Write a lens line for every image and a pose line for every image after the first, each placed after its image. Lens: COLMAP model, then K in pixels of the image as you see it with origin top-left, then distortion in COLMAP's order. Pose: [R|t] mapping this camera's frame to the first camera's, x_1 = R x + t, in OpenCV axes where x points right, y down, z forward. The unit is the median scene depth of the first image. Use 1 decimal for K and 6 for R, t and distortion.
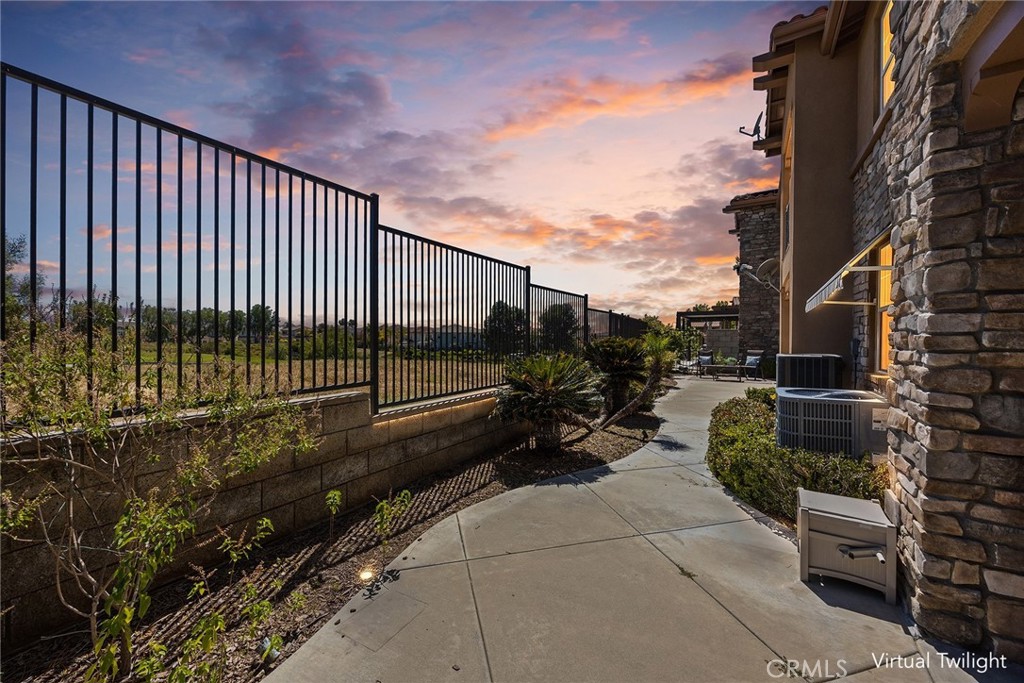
lens RADIAL K [[394.7, 0, 506.3], [0, 394.7, 344.0], [0, 0, 1]] dist [-0.000338, 0.000278]
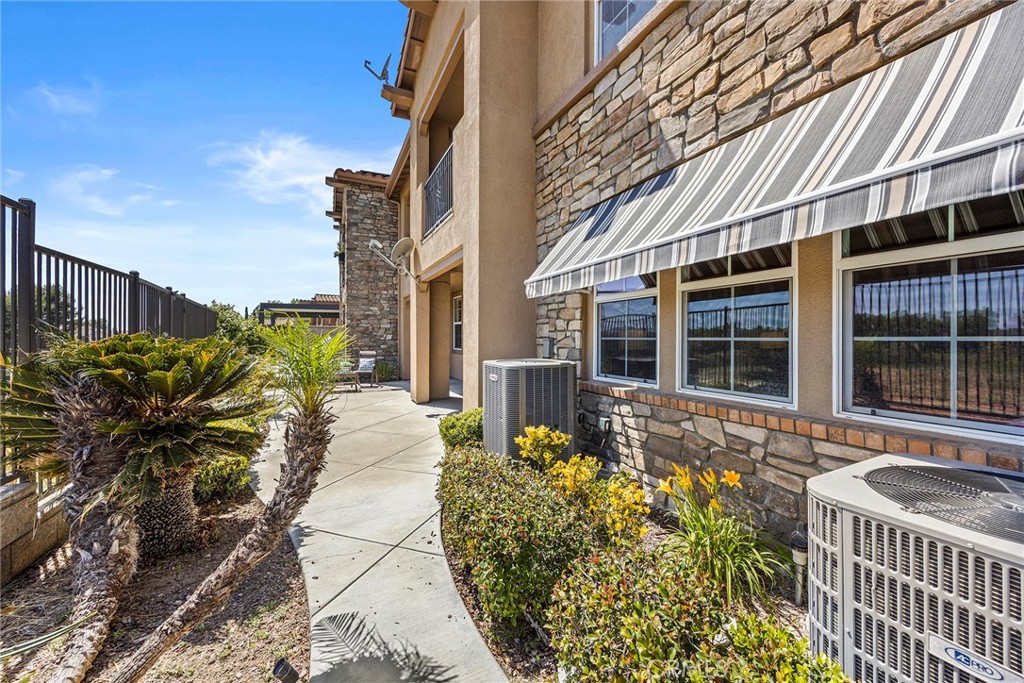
lens RADIAL K [[394.7, 0, 503.2], [0, 394.7, 342.1], [0, 0, 1]] dist [-0.000338, 0.000278]
pose [[0.551766, -0.002784, 0.833994, 0.078455], [0.000219, 0.999995, 0.003193, -0.006169], [-0.833999, -0.001579, 0.551764, 0.272108]]
